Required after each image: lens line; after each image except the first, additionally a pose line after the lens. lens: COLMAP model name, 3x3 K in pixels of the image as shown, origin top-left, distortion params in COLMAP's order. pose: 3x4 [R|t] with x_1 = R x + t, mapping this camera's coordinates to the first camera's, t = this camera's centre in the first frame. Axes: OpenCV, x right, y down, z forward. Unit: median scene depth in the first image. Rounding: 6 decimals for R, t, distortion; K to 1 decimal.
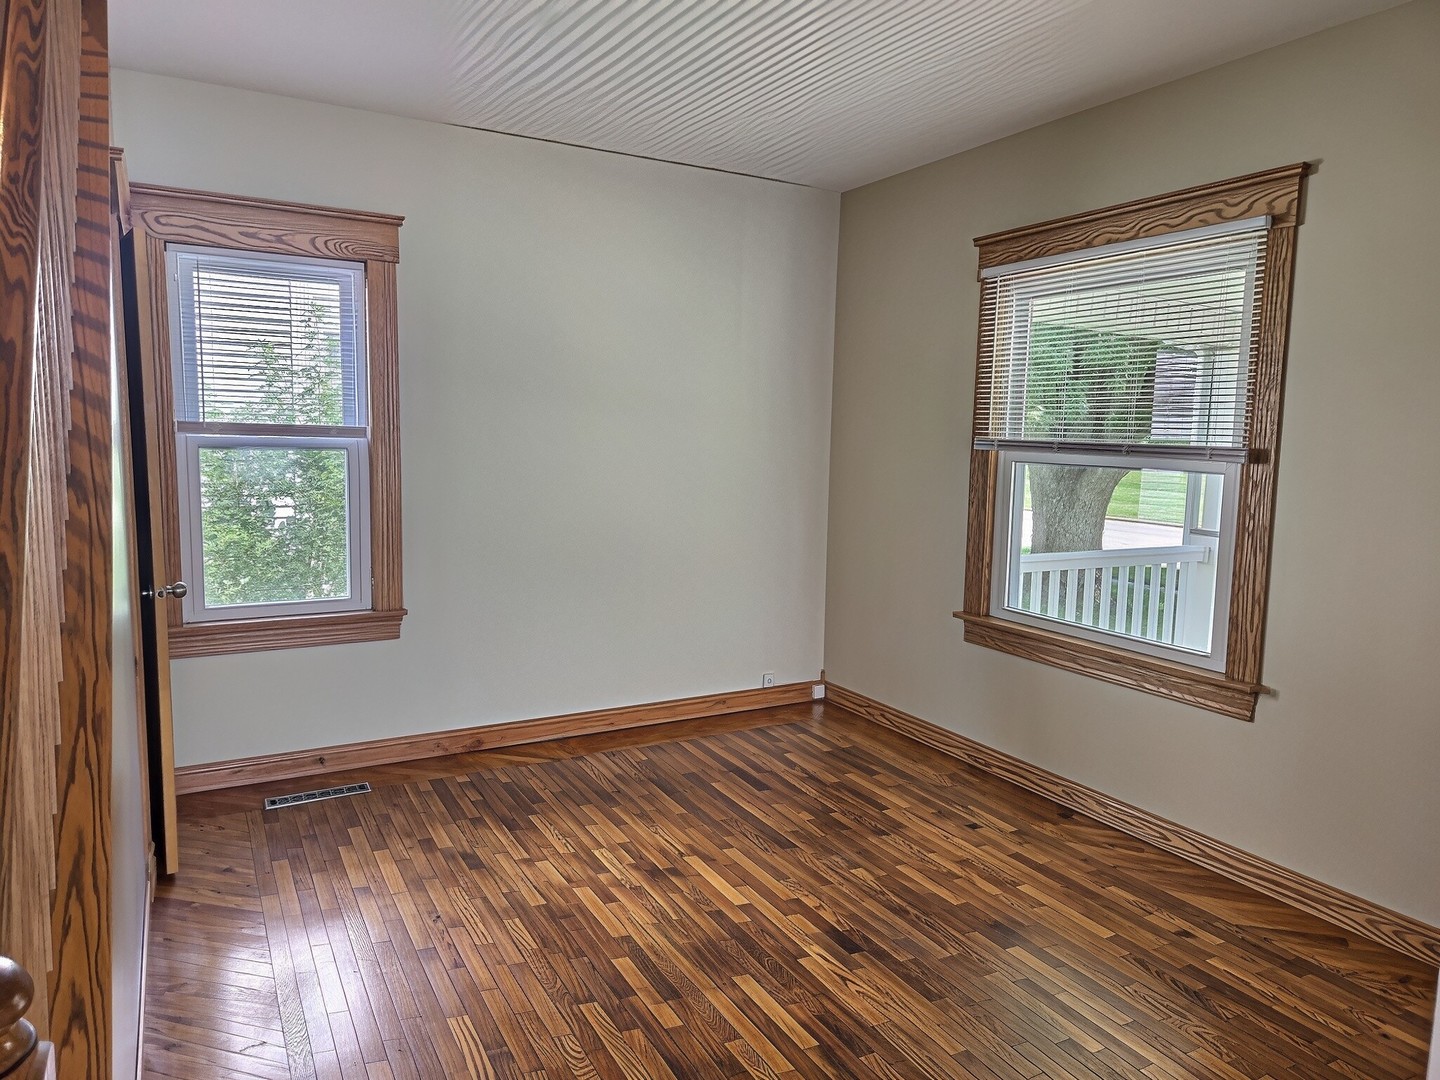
lens RADIAL K [[969.6, 0, 725.1], [0, 969.6, 532.0], [0, 0, 1]] dist [0.056275, -0.041947]
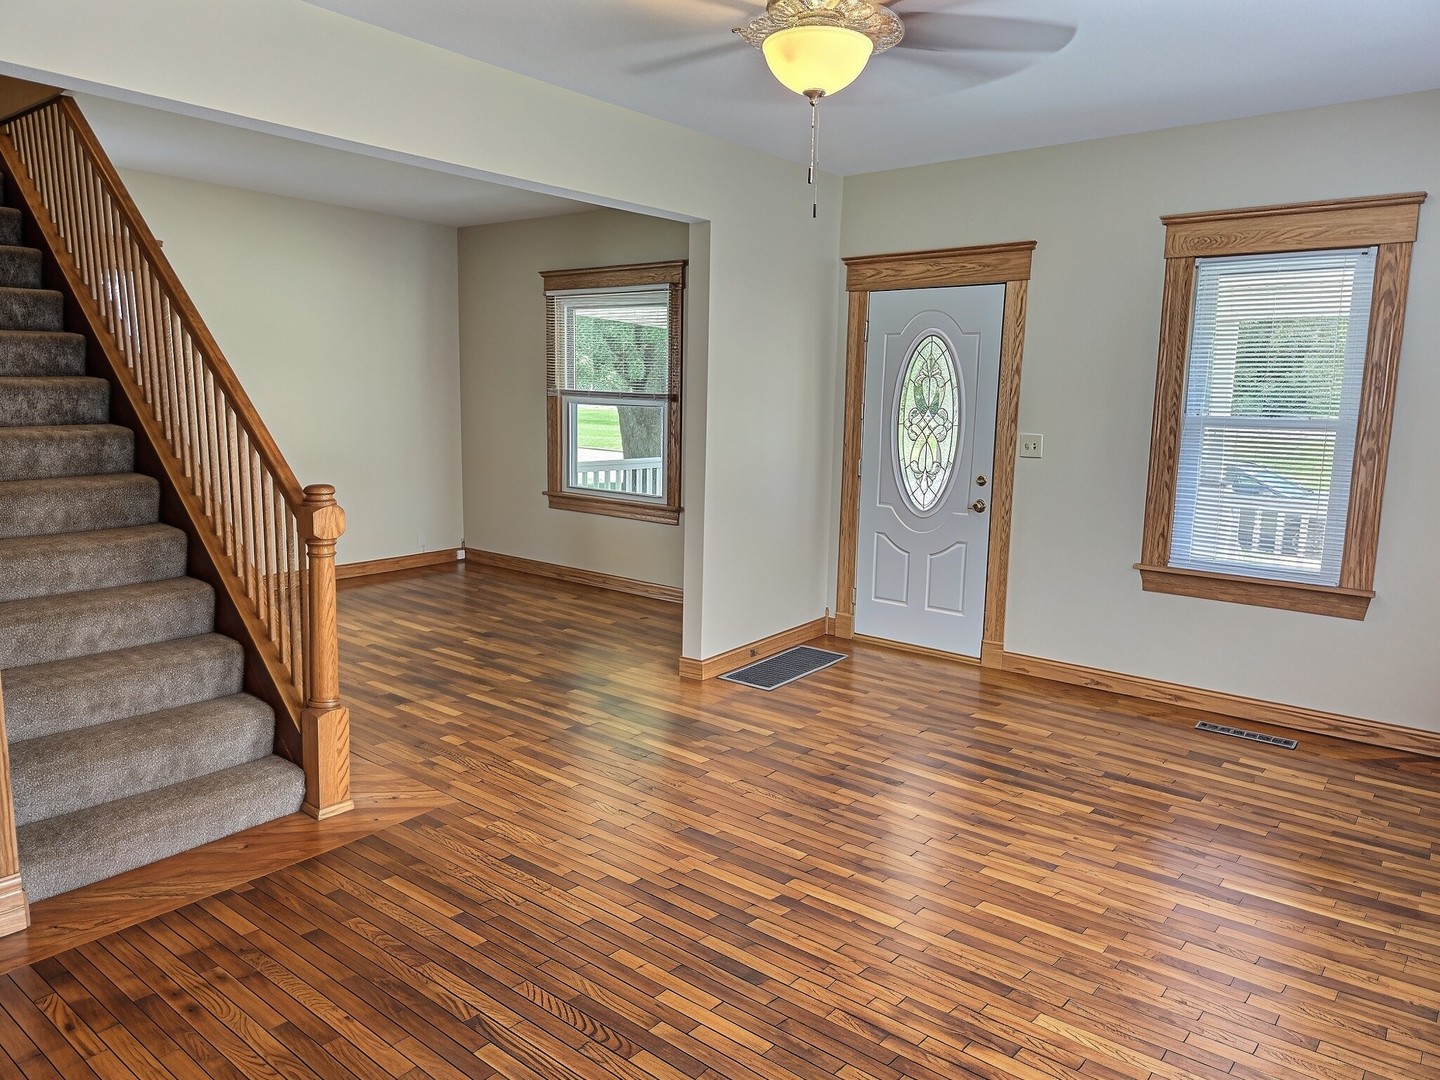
lens RADIAL K [[969.6, 0, 740.5], [0, 969.6, 547.1], [0, 0, 1]] dist [0.056275, -0.041947]
pose [[0.921218, -0.056078, 0.384984, -0.111799], [0.033436, 0.997308, 0.065262, 0.083749], [-0.387608, -0.047248, 0.920613, -0.744536]]
